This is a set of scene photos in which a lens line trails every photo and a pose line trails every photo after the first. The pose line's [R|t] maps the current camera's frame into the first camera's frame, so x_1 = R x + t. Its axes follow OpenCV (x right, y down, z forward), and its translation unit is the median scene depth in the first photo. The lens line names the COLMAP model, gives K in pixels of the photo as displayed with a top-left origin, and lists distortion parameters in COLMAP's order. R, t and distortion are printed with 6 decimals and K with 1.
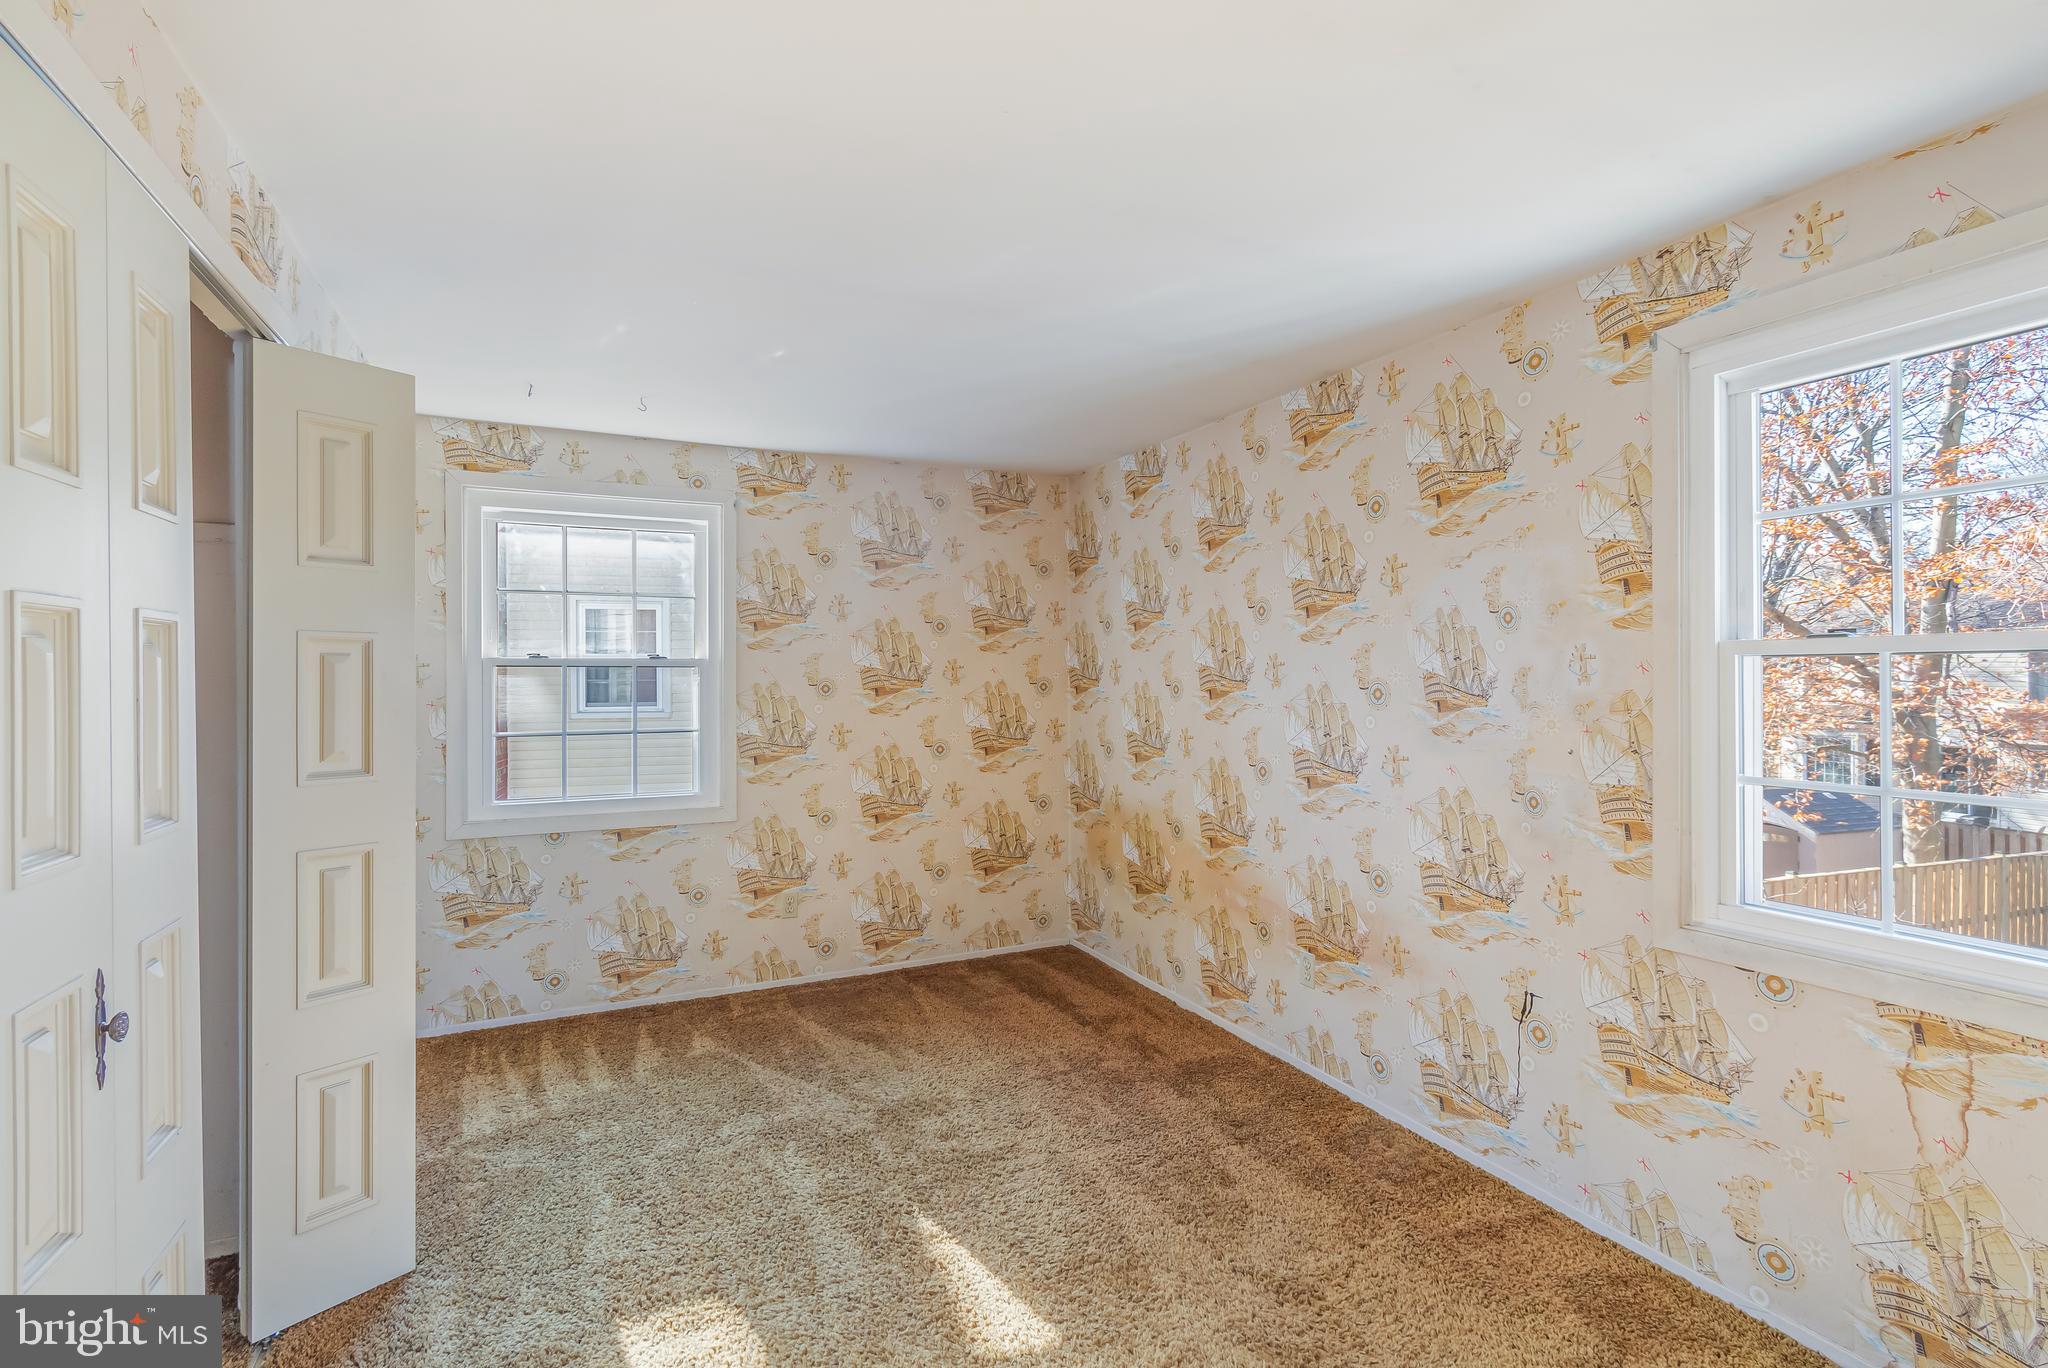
lens RADIAL K [[944.5, 0, 1024.0], [0, 944.5, 684.0], [0, 0, 1]] dist [0.000516, 0.000083]
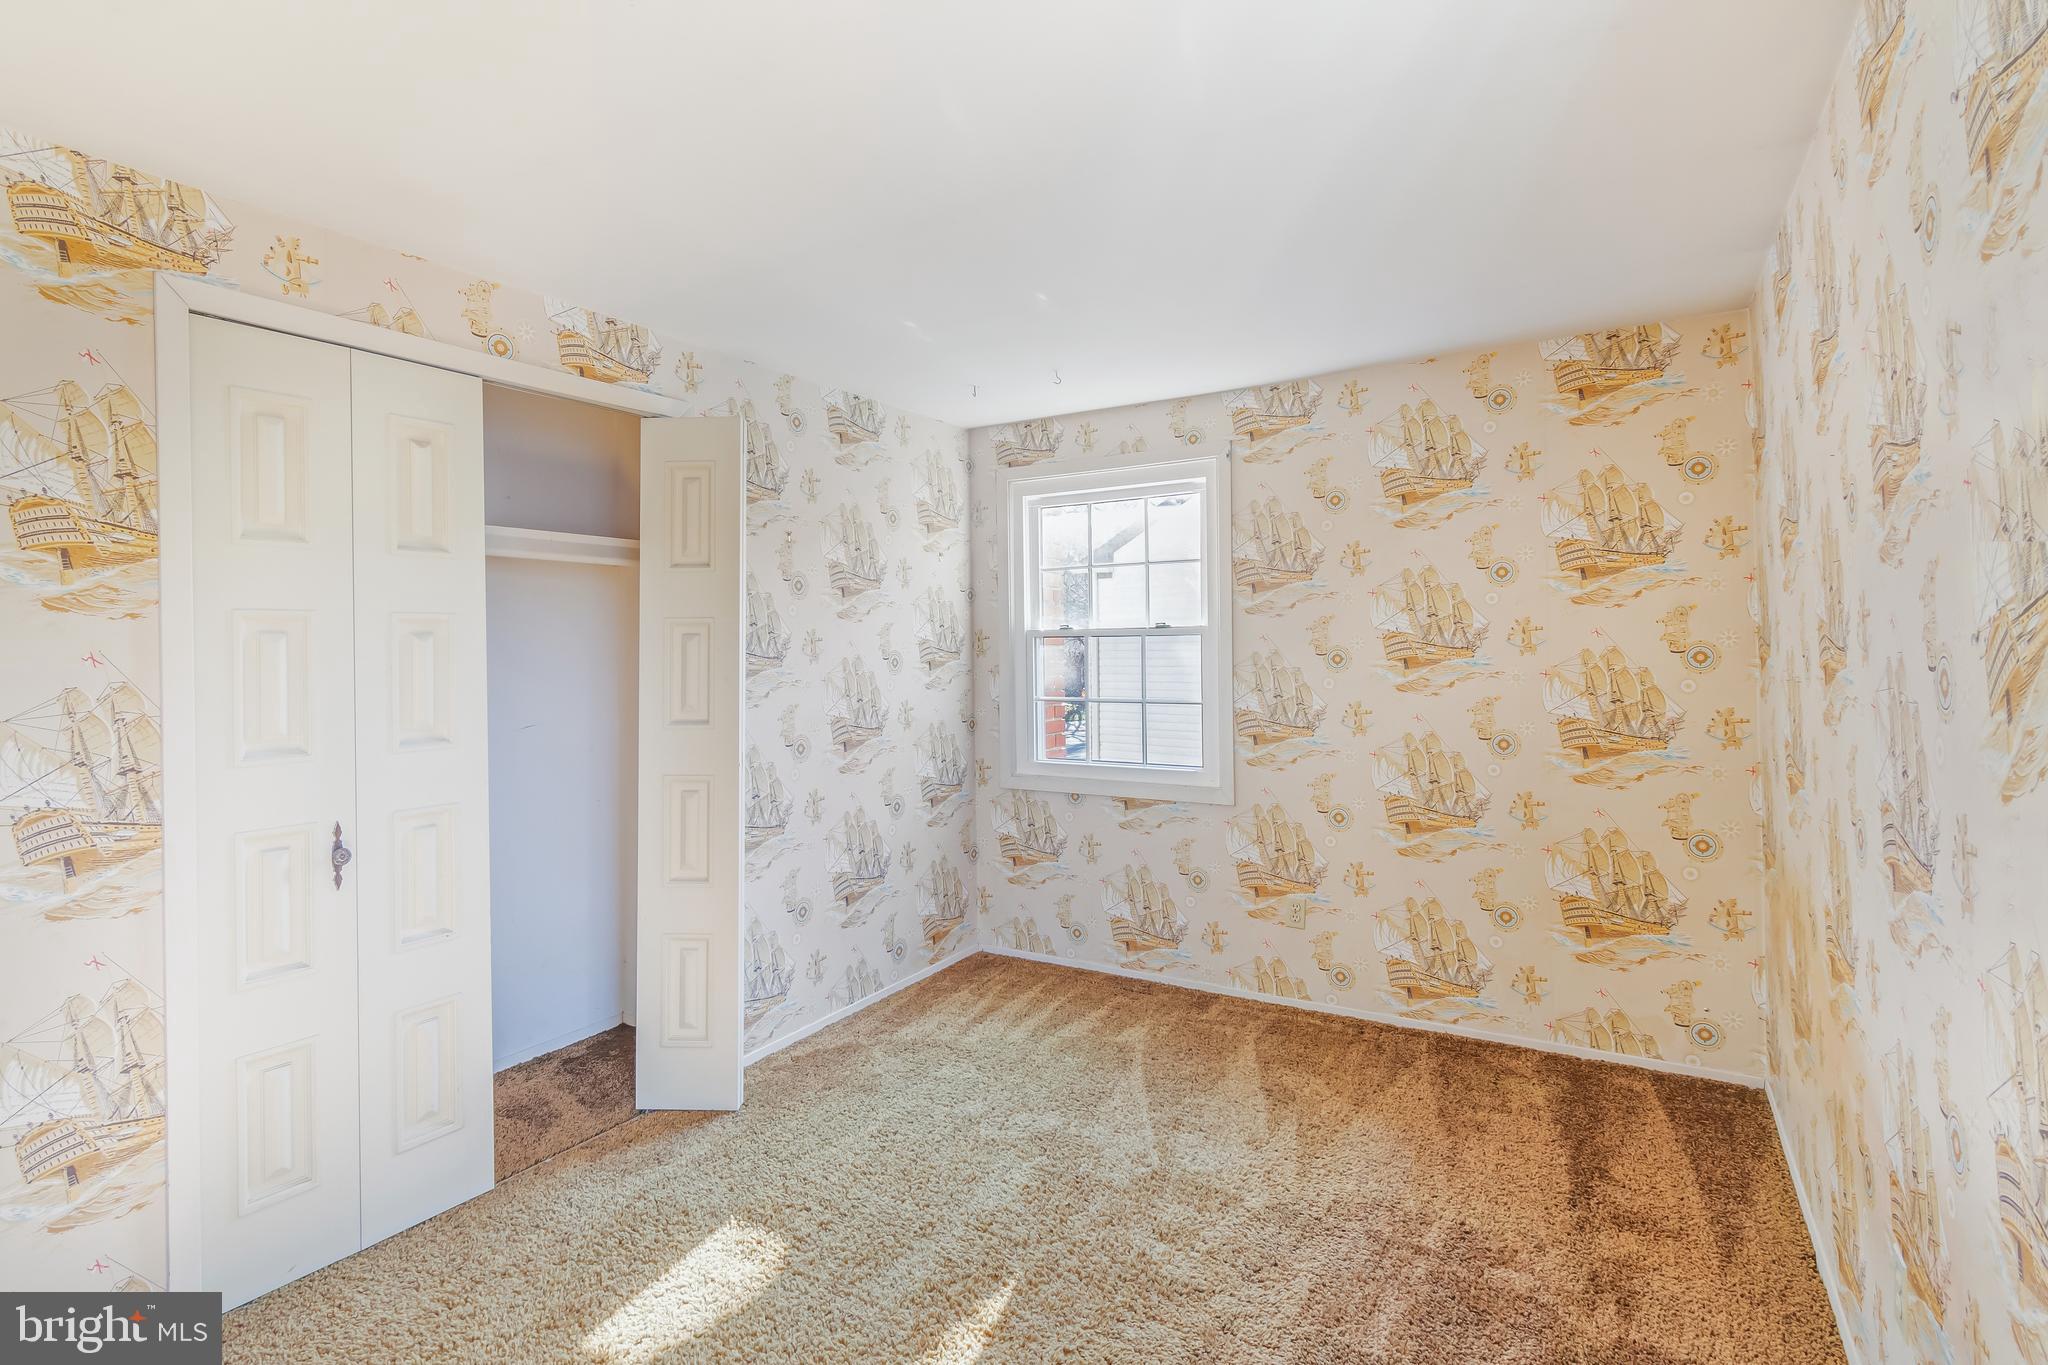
lens RADIAL K [[984.5, 0, 1025.8], [0, 984.5, 649.5], [0, 0, 1]] dist [0.001562, 0.000101]
pose [[0.548090, -0.003065, -0.836413, 0.382564], [0.003057, 0.999994, -0.001661, -0.002617], [0.836414, -0.001647, 0.548096, 0.328717]]
